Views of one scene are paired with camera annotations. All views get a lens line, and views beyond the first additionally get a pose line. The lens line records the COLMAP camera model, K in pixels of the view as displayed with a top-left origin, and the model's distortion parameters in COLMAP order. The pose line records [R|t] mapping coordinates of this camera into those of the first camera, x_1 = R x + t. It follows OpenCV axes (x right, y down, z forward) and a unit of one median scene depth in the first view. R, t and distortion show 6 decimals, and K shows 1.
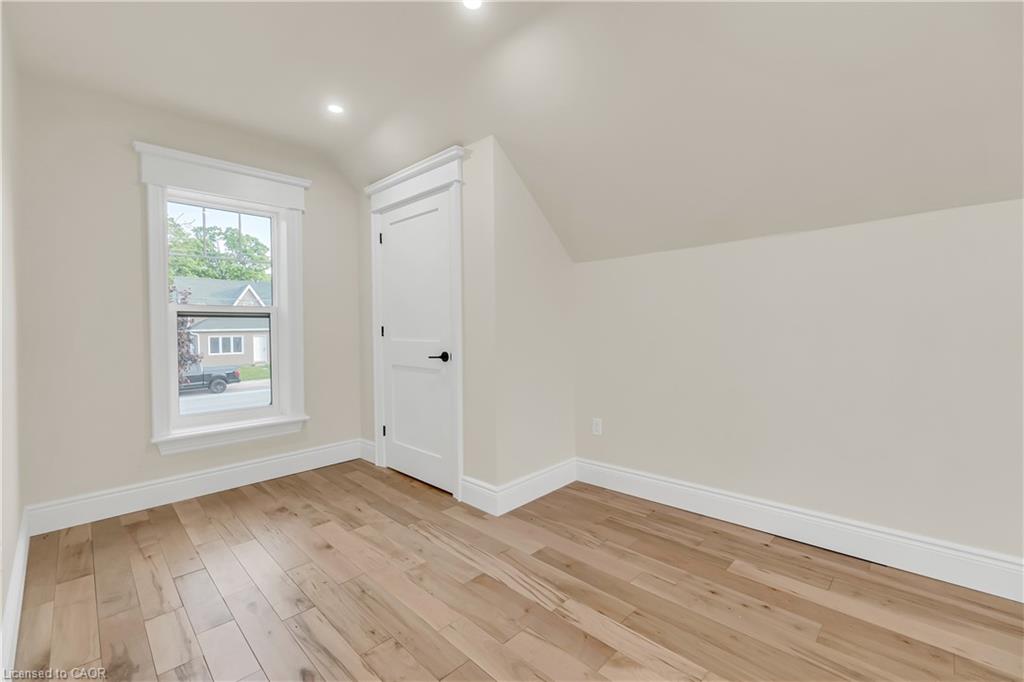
lens RADIAL K [[438.4, 0, 509.7], [0, 438.4, 338.7], [0, 0, 1]] dist [-0.003012, -0.000252]
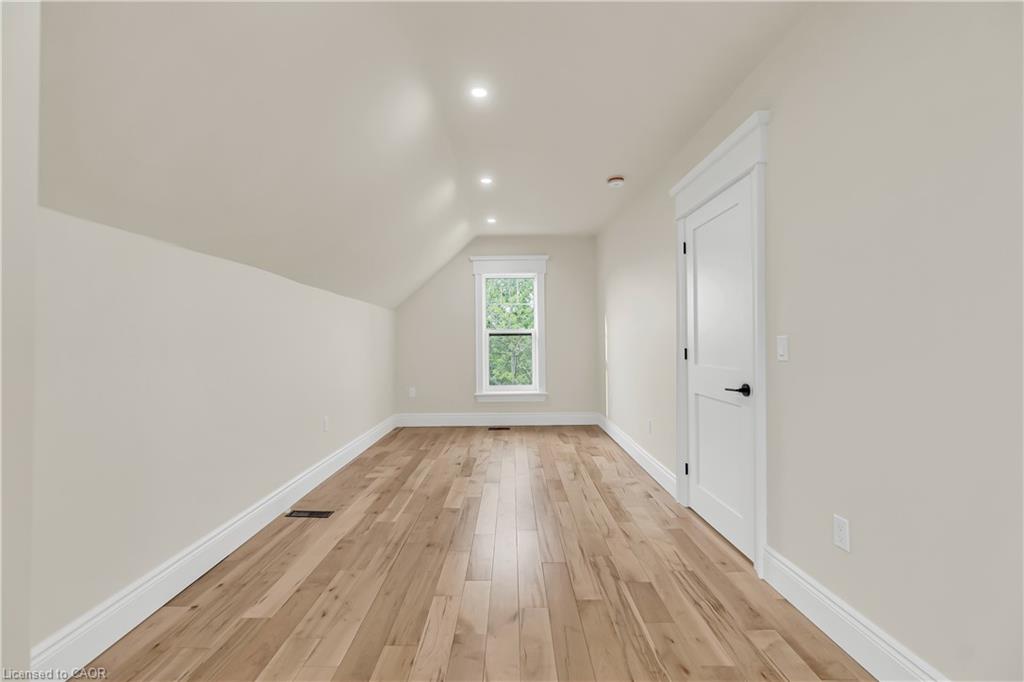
lens RADIAL K [[438.4, 0, 509.7], [0, 438.4, 338.7], [0, 0, 1]] dist [-0.003012, -0.000252]
pose [[-0.706884, 0.026900, 0.706818, -0.460688], [0.034297, 0.999405, -0.003736, -0.025658], [-0.706498, 0.021601, -0.707386, 1.156471]]
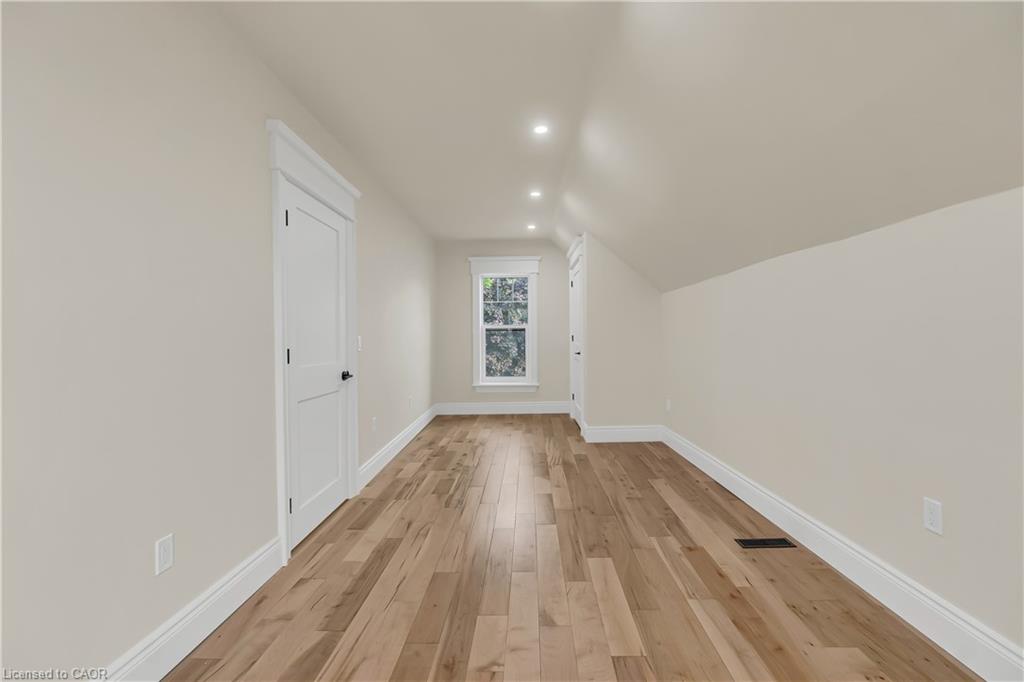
lens RADIAL K [[438.4, 0, 509.7], [0, 438.4, 338.7], [0, 0, 1]] dist [-0.003012, -0.000252]
pose [[0.677887, 0.011883, -0.735070, 1.261958], [-0.017296, 0.999850, 0.000212, -0.016379], [0.734962, 0.012570, 0.677991, -0.530918]]
